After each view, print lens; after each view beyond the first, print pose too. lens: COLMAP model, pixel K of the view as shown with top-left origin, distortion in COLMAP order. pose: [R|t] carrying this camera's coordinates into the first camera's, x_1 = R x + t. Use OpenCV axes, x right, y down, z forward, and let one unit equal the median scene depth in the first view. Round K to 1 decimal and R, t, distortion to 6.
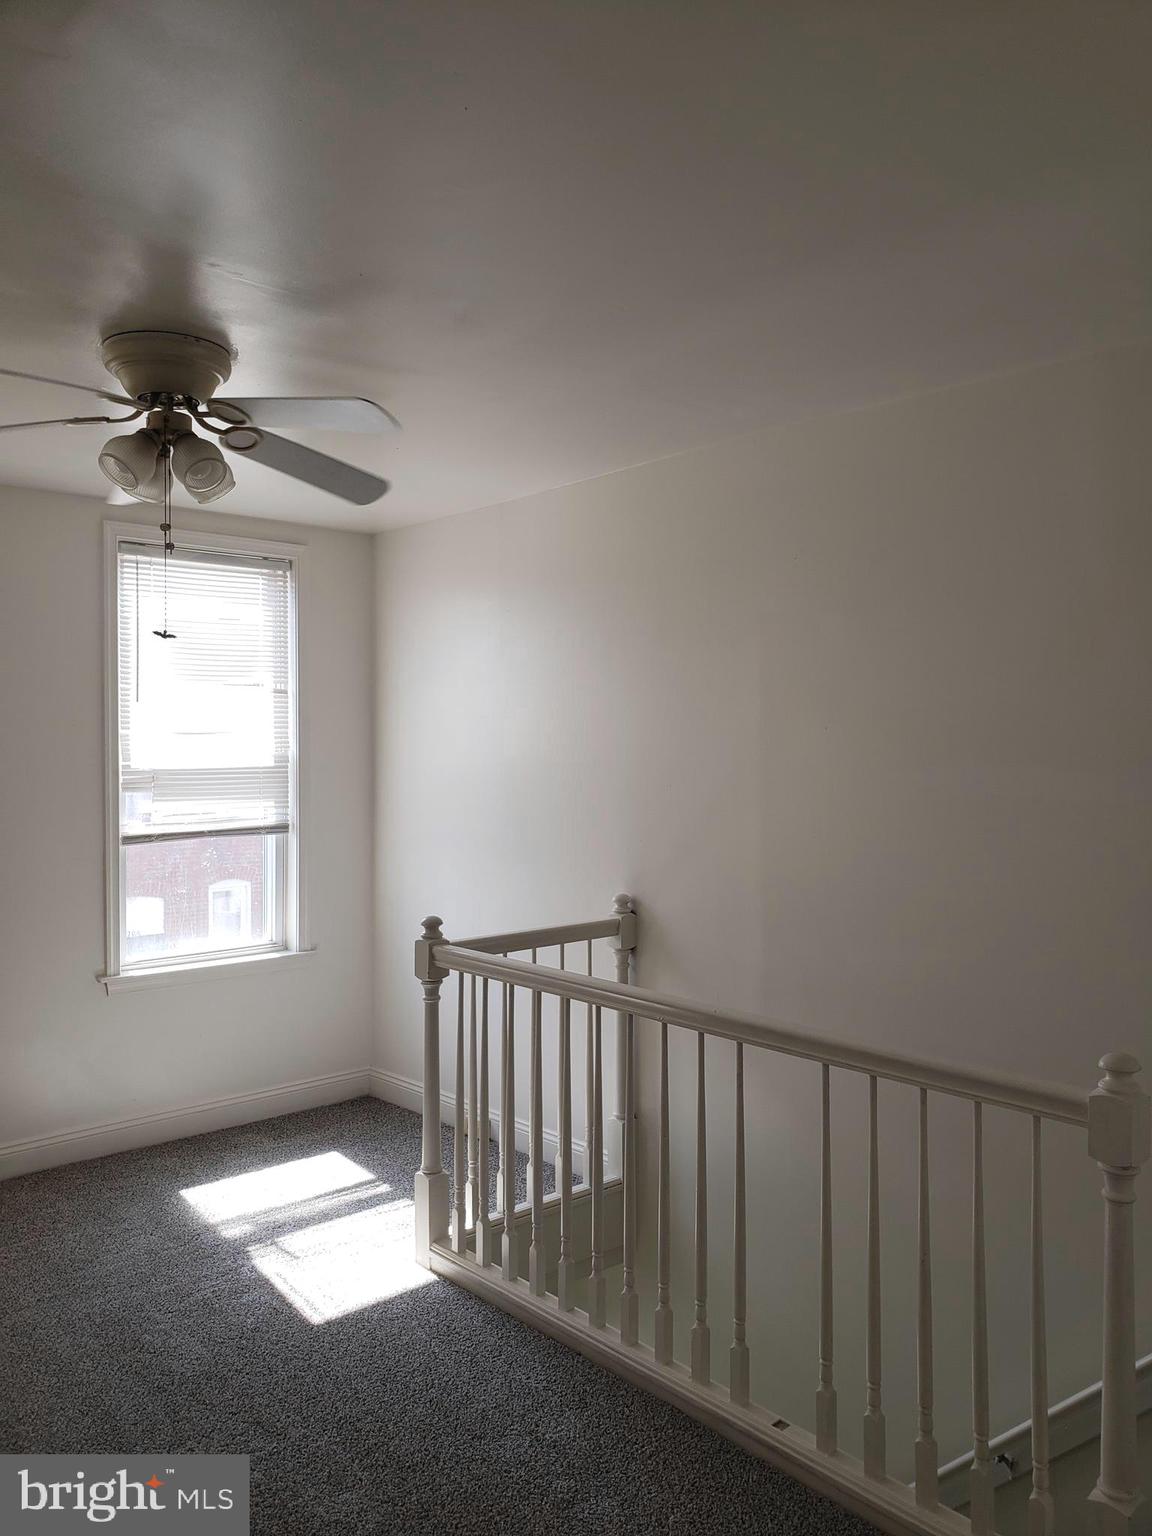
lens RADIAL K [[1170.1, 0, 578.4], [0, 1170.1, 756.3], [0, 0, 1]] dist [0.011405, -0.034611]
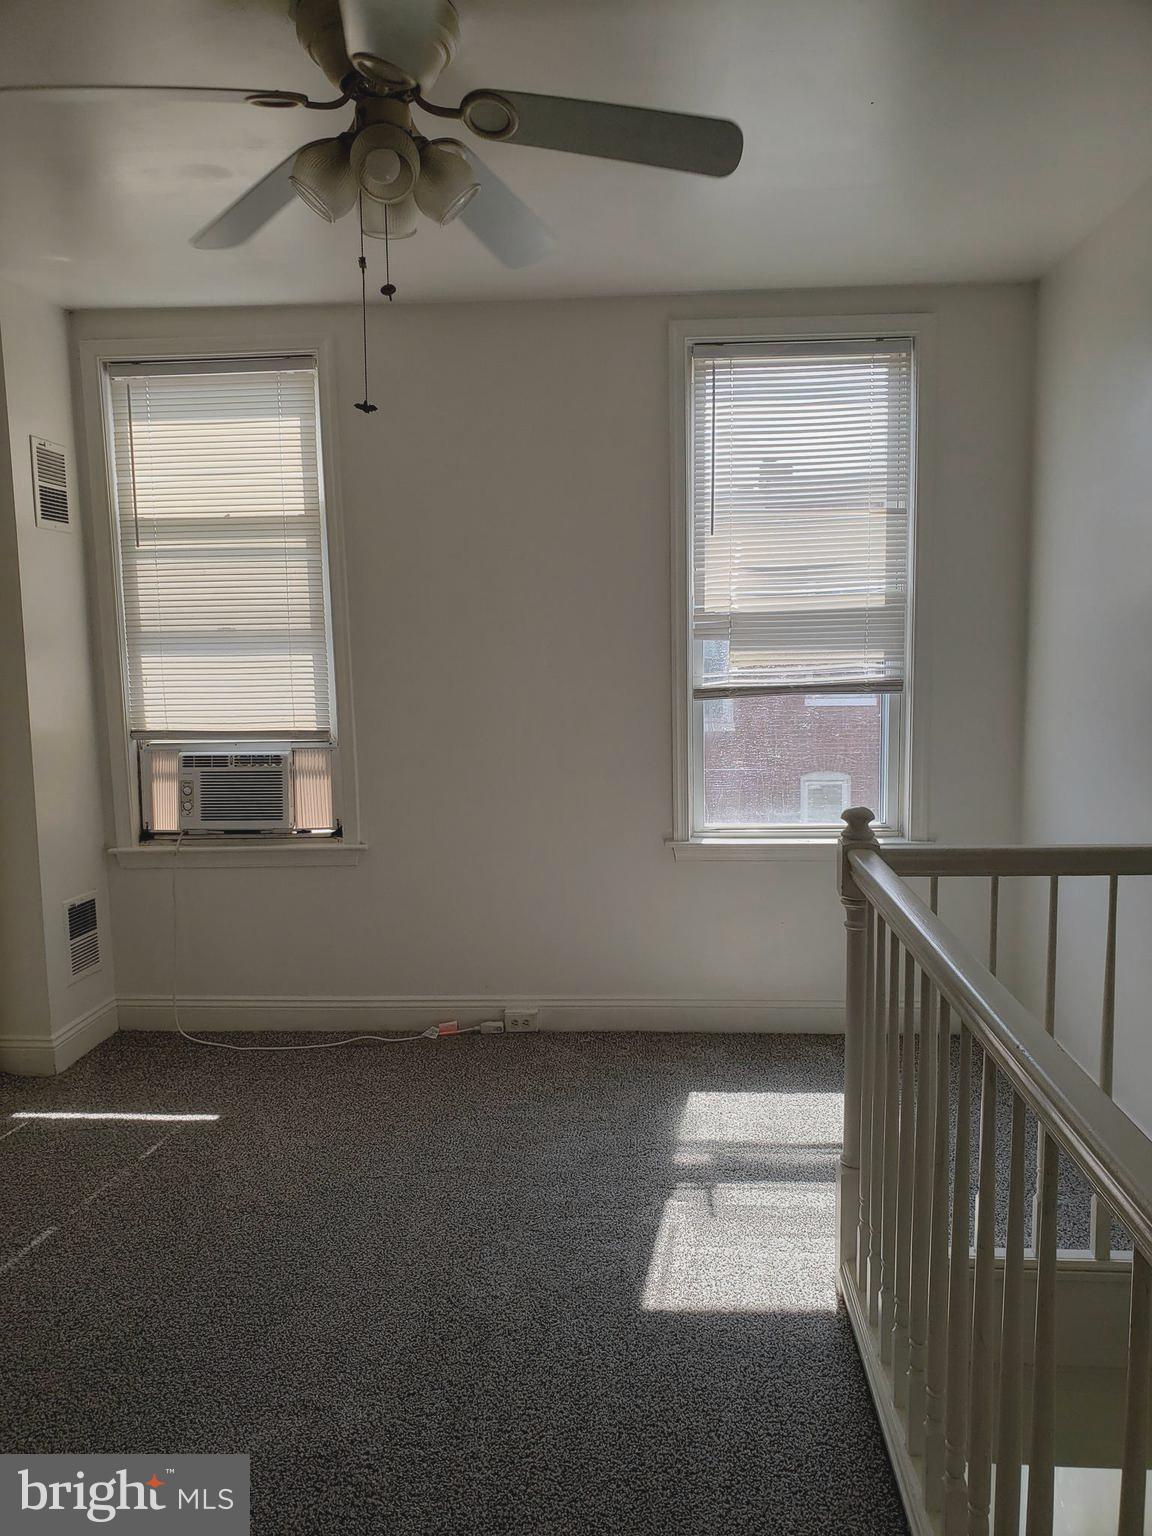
lens RADIAL K [[1170.1, 0, 572.3], [0, 1170.1, 781.1], [0, 0, 1]] dist [0.011405, -0.034611]
pose [[0.710764, 0.079904, -0.698878, 0.168821], [0.012041, 0.992000, 0.125663, 0.024883], [0.703328, -0.097732, 0.704115, 0.299251]]
